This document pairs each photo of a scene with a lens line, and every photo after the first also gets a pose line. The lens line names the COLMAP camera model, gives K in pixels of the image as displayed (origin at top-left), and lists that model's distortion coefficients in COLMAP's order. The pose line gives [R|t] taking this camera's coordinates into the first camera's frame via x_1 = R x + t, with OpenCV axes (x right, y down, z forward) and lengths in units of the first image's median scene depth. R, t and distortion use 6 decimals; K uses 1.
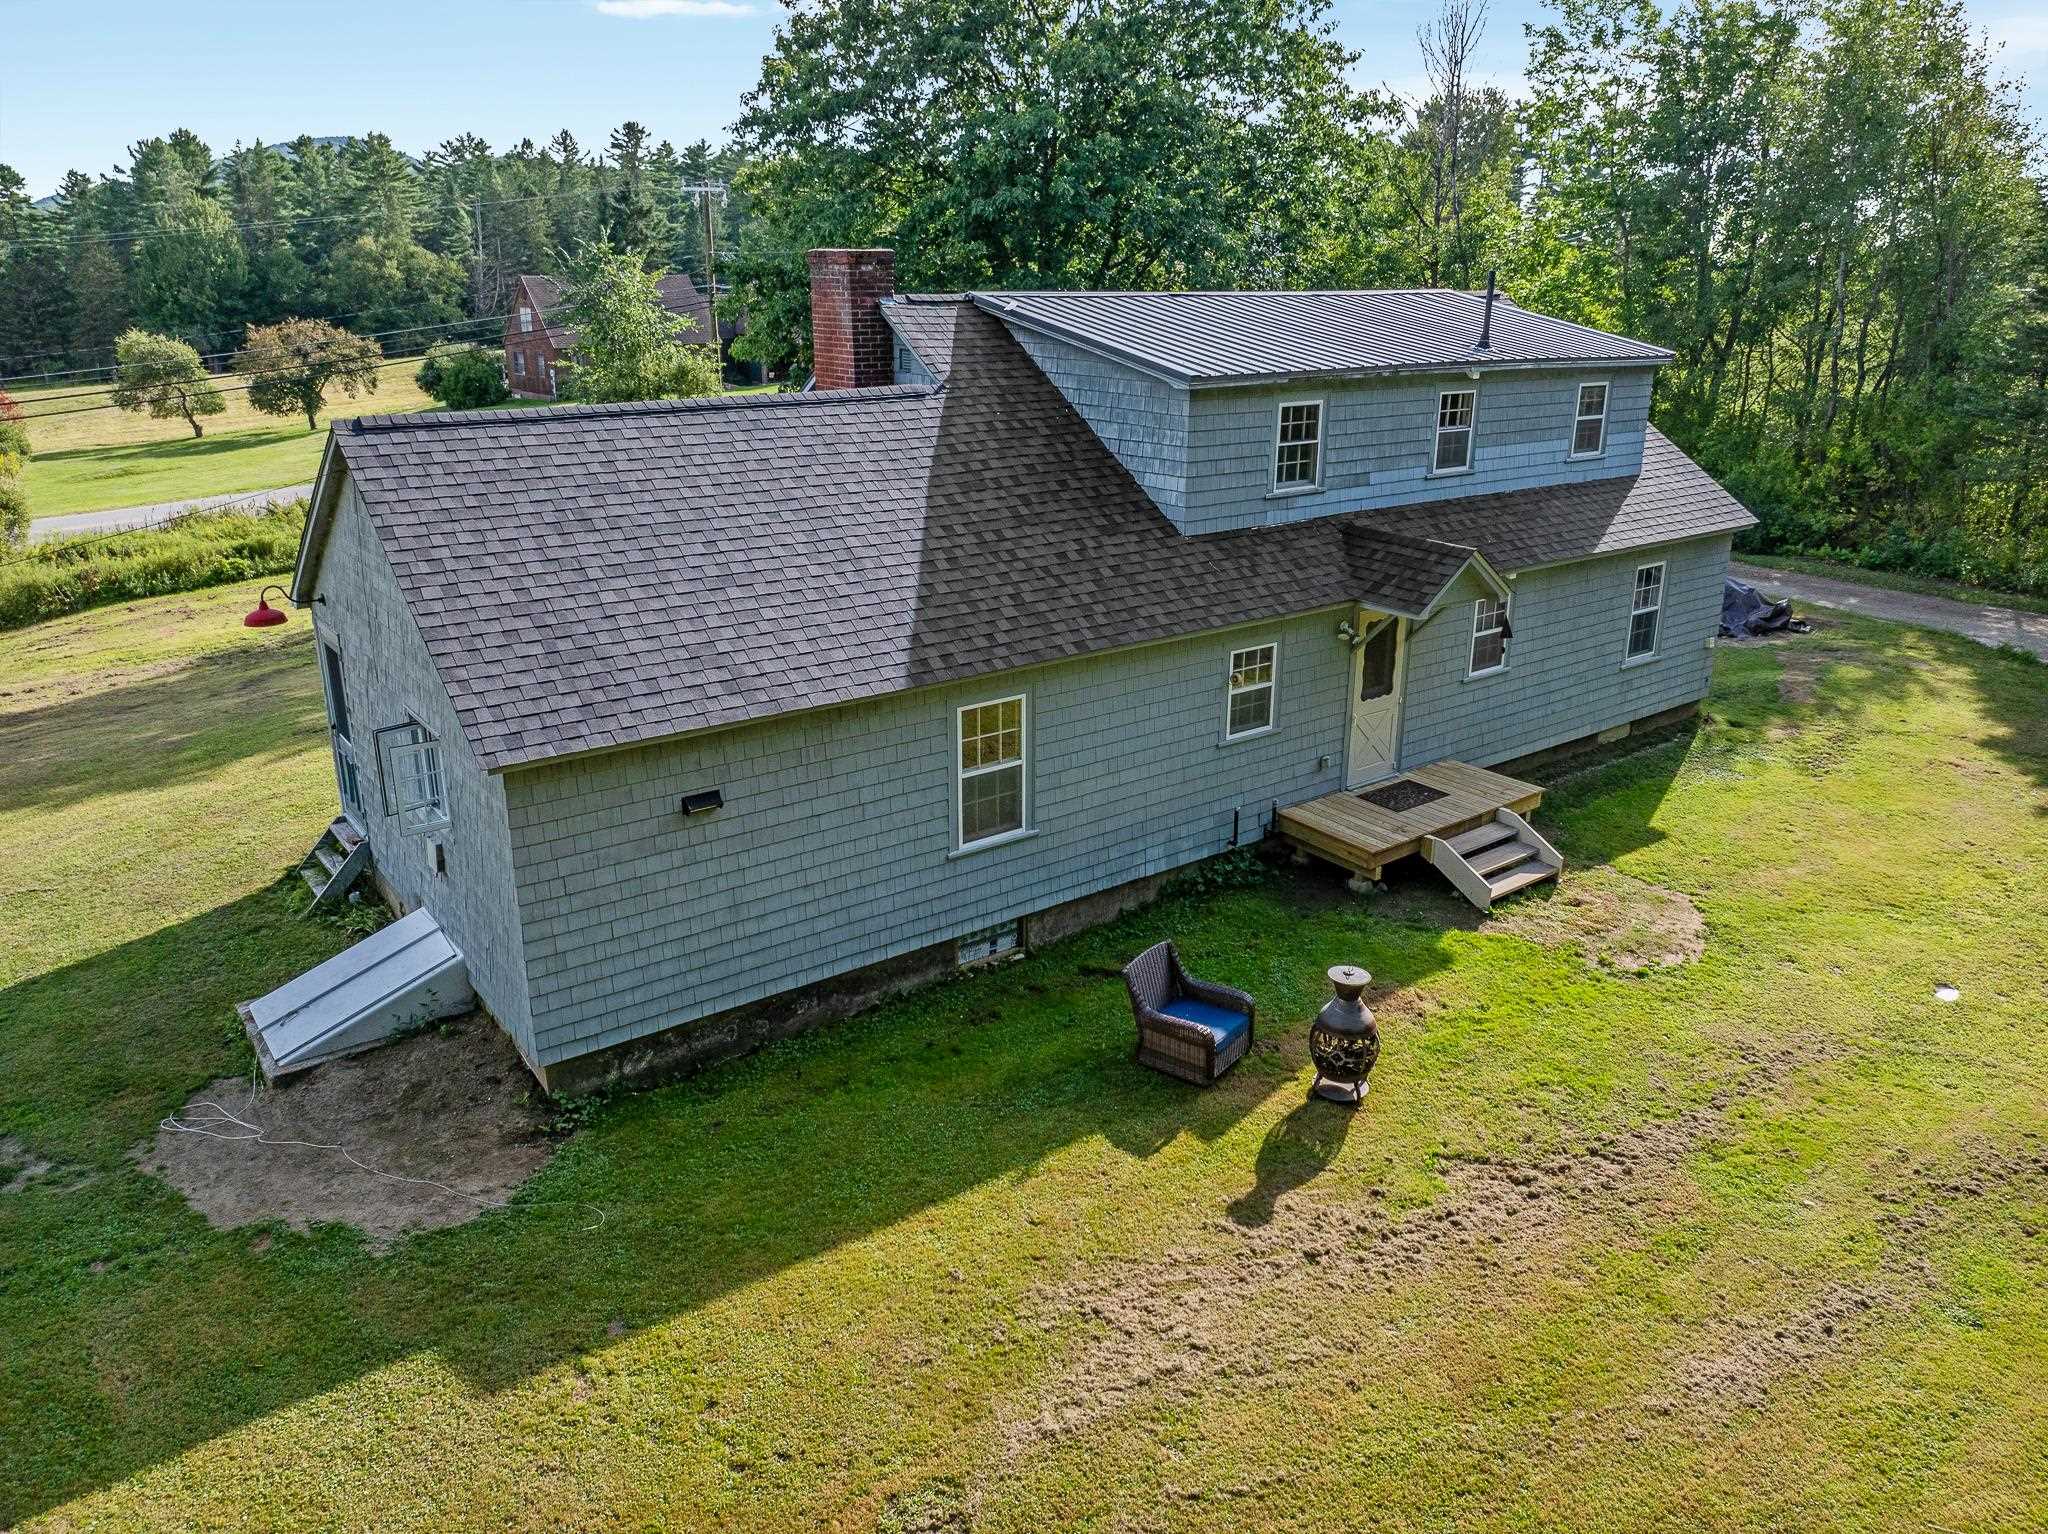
lens RADIAL K [[1511.5, 0, 1024.8], [0, 1511.5, 781.5], [0, 0, 1]] dist [-0.047353, 0.039028]
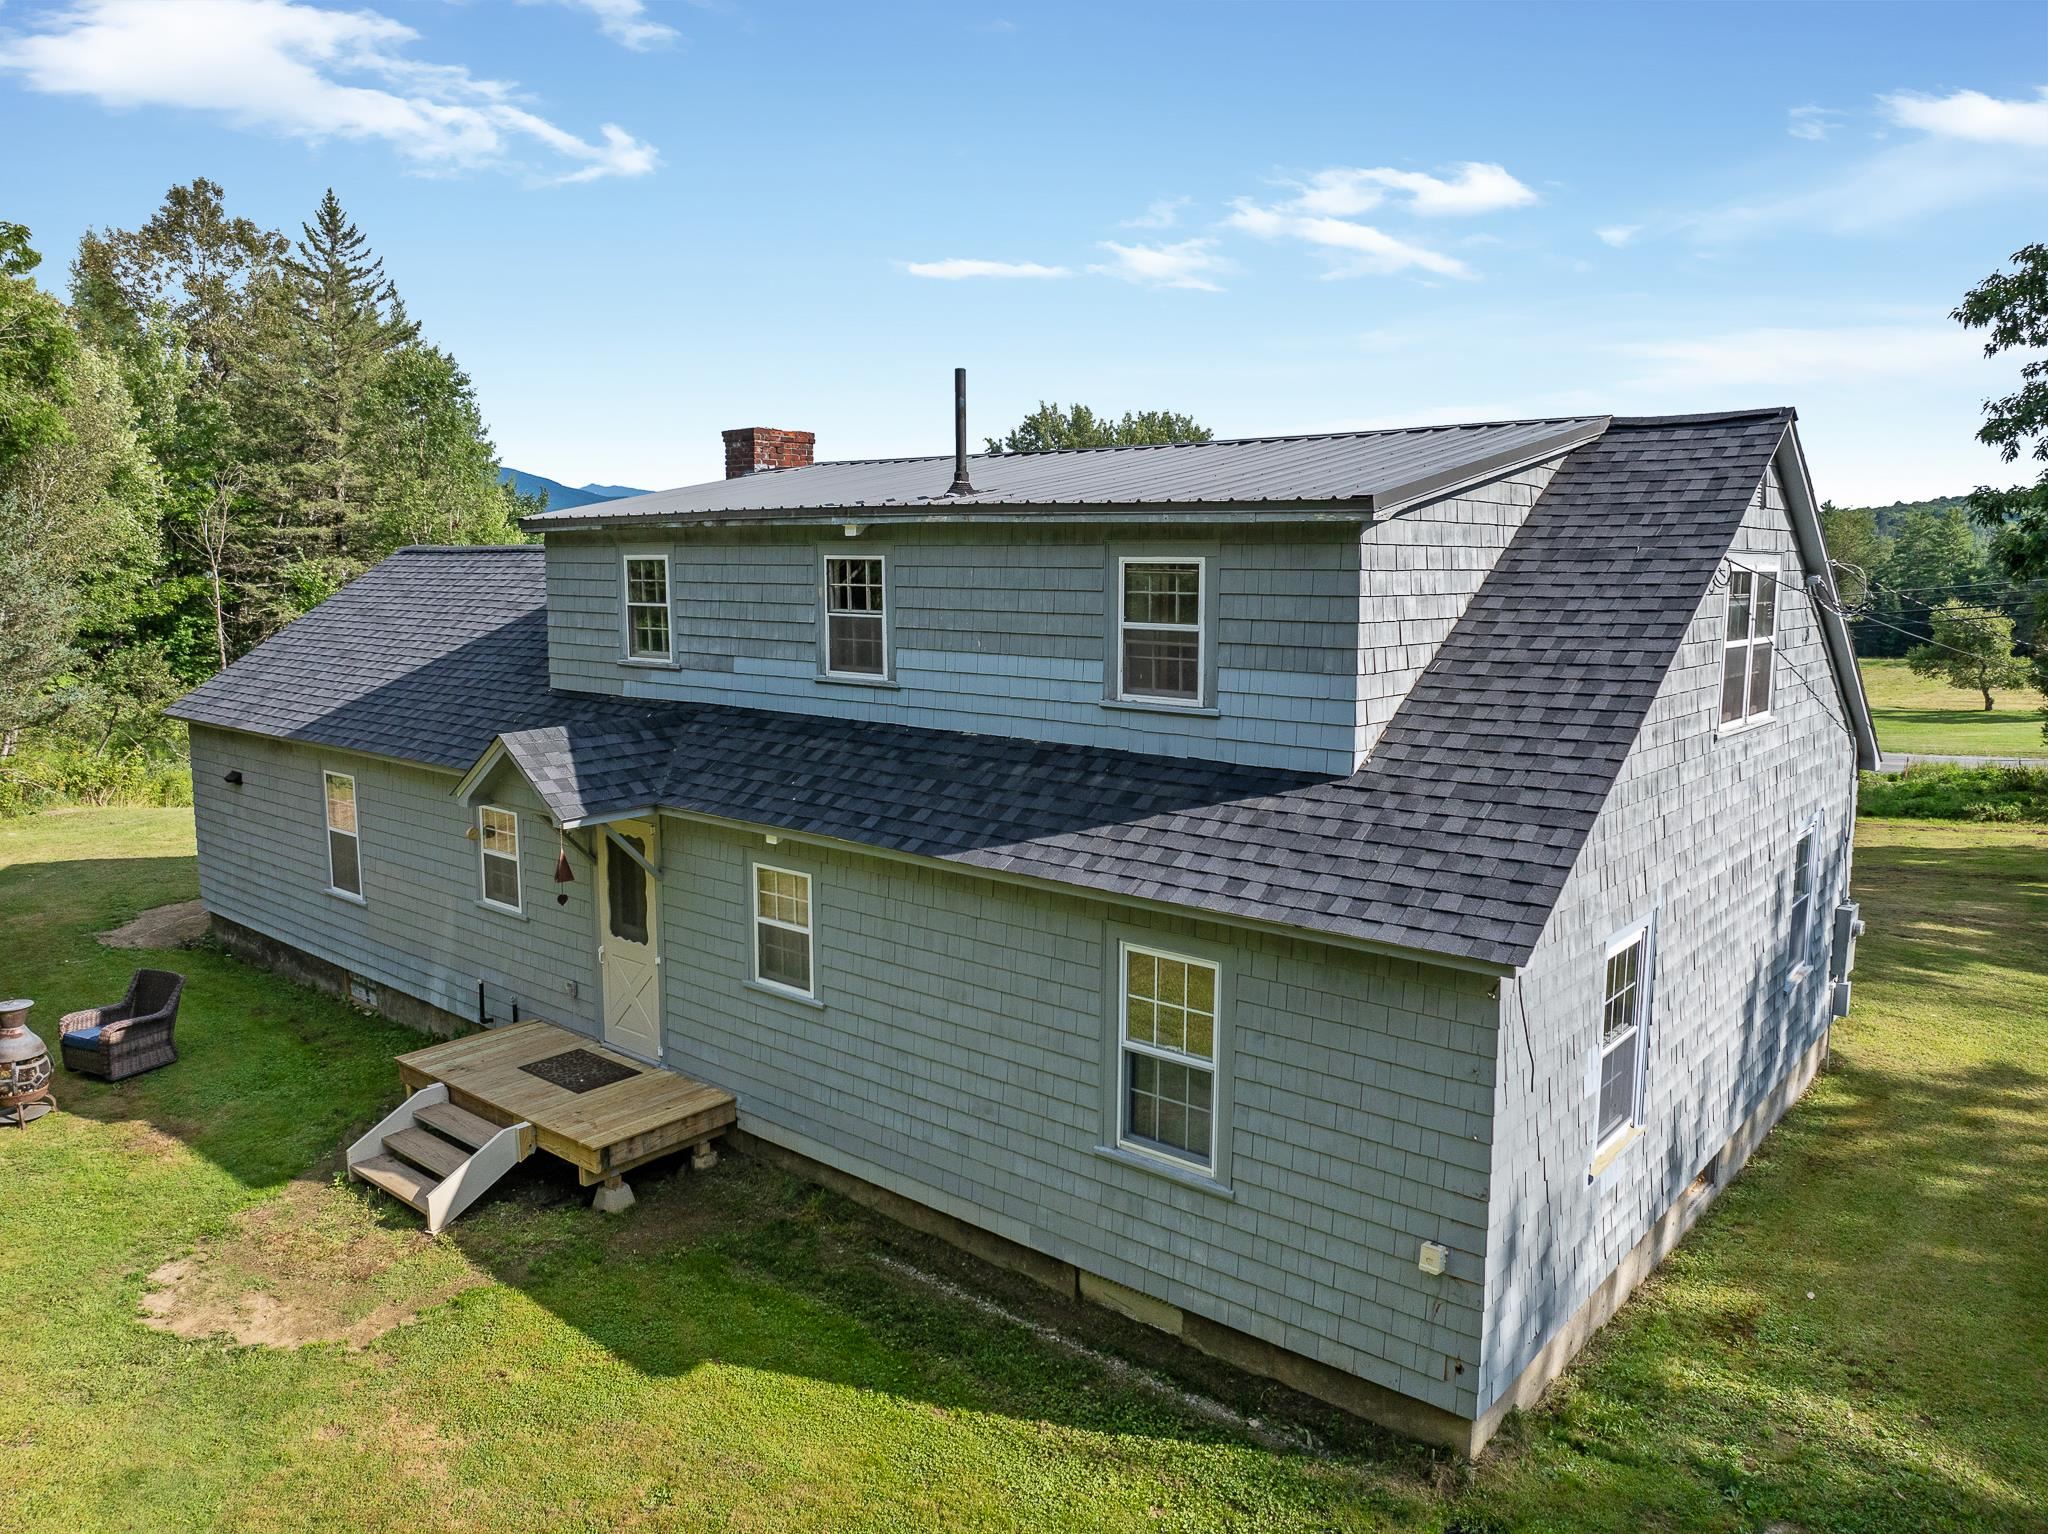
lens RADIAL K [[1511.5, 0, 1029.3], [0, 1511.5, 769.0], [0, 0, 1]] dist [-0.047353, 0.039028]
pose [[0.180206, 0.131357, -0.974818, 0.985205], [-0.324605, 0.943465, 0.067125, -0.250216], [0.928524, 0.304334, 0.212657, 0.995448]]
